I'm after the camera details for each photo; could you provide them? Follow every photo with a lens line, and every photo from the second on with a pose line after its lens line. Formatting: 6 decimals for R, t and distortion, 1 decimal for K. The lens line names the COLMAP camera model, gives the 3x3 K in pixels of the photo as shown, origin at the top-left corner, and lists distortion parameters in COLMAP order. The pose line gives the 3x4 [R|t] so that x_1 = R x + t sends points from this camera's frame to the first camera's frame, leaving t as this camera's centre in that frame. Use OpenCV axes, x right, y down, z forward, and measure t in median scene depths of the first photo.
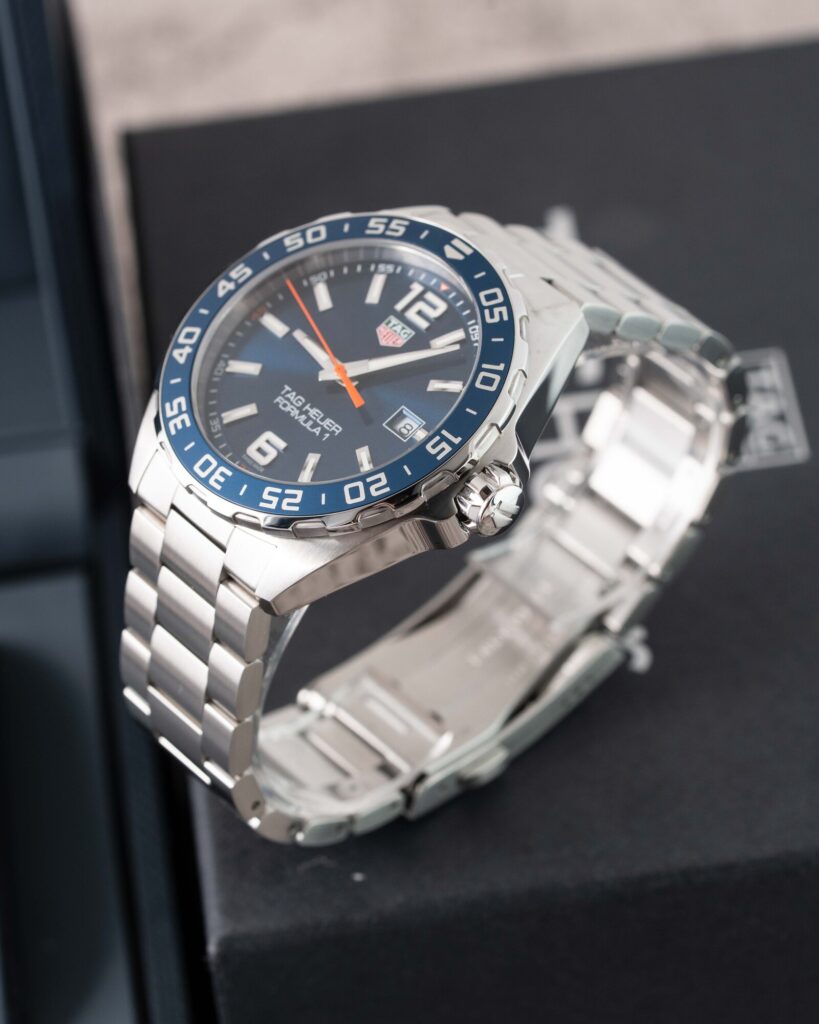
lens RADIAL K [[4436.0, 0, 409.5], [0, 4436.0, 512.0], [0, 0, 1]] dist [0.069130, 0.399364]
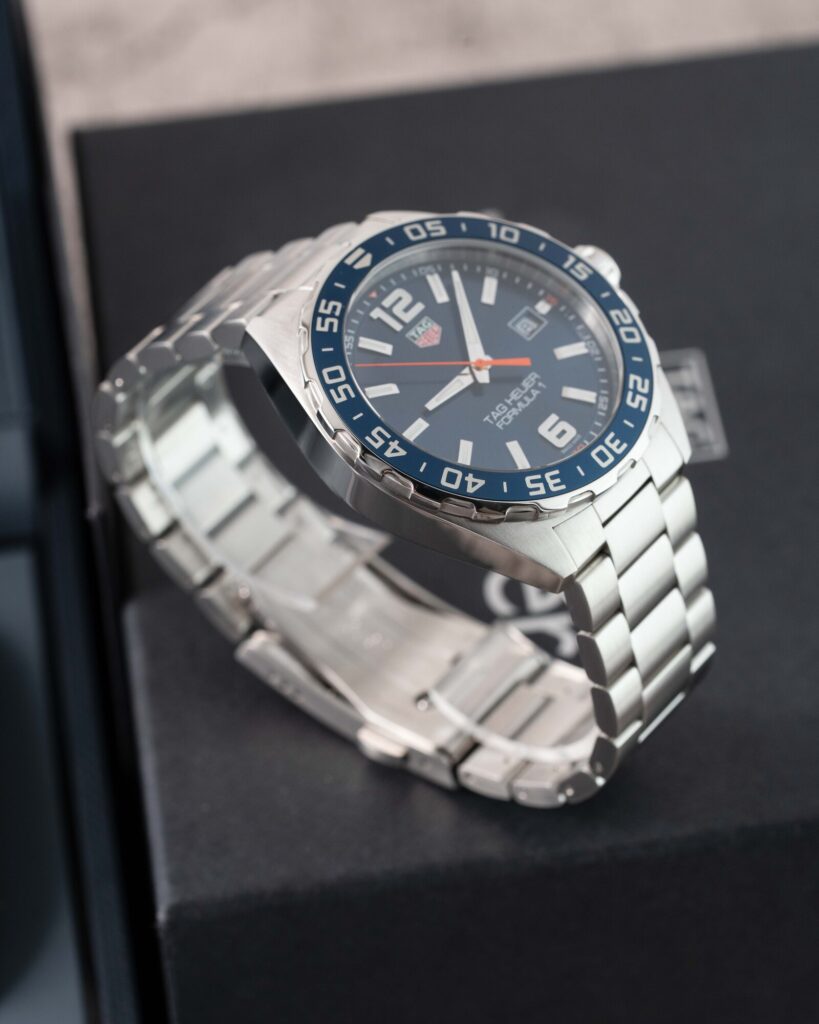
lens RADIAL K [[4436.0, 0, 409.5], [0, 4436.0, 512.0], [0, 0, 1]] dist [0.069130, 0.399364]
pose [[-0.231421, -0.640774, 0.732020, -0.807721], [0.692066, 0.420394, 0.586782, -0.648761], [-0.683731, 0.642400, 0.346171, 0.671493]]
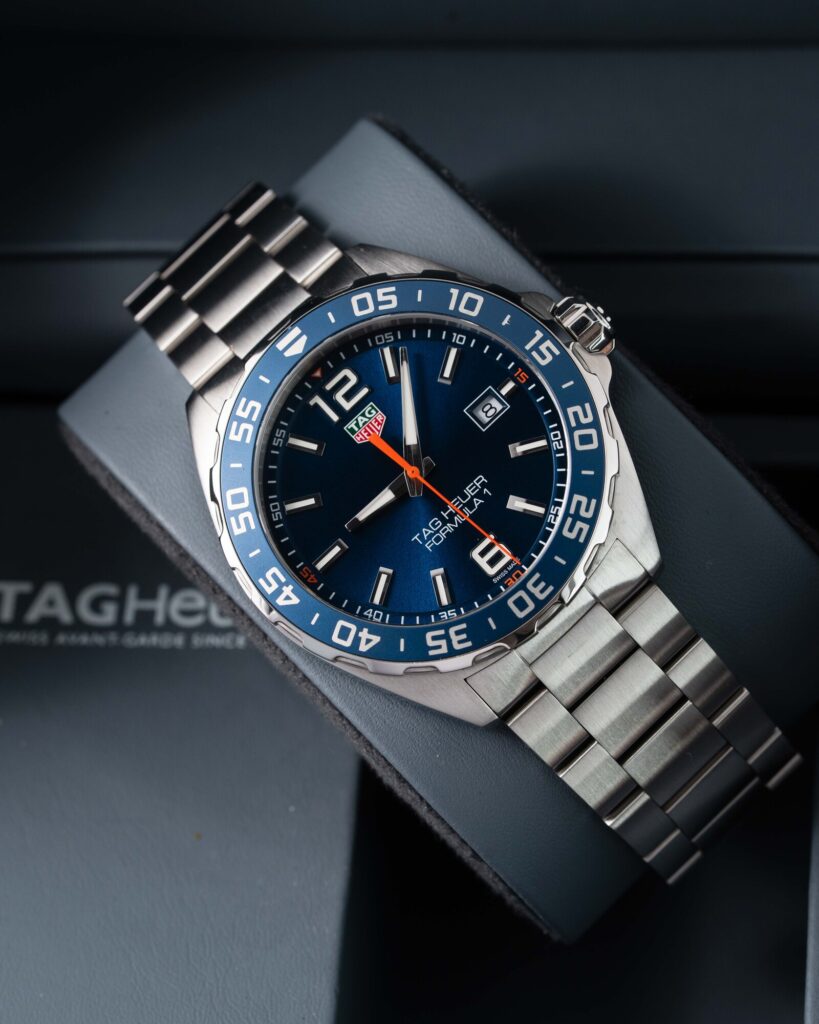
lens RADIAL K [[4436.0, 0, 409.5], [0, 4436.0, 512.0], [0, 0, 1]] dist [0.069130, 0.399364]
pose [[0.032458, -0.890212, 0.454388, -0.455909], [0.891632, 0.231207, 0.389276, -0.401535], [-0.451596, 0.392512, 0.801246, 0.243863]]
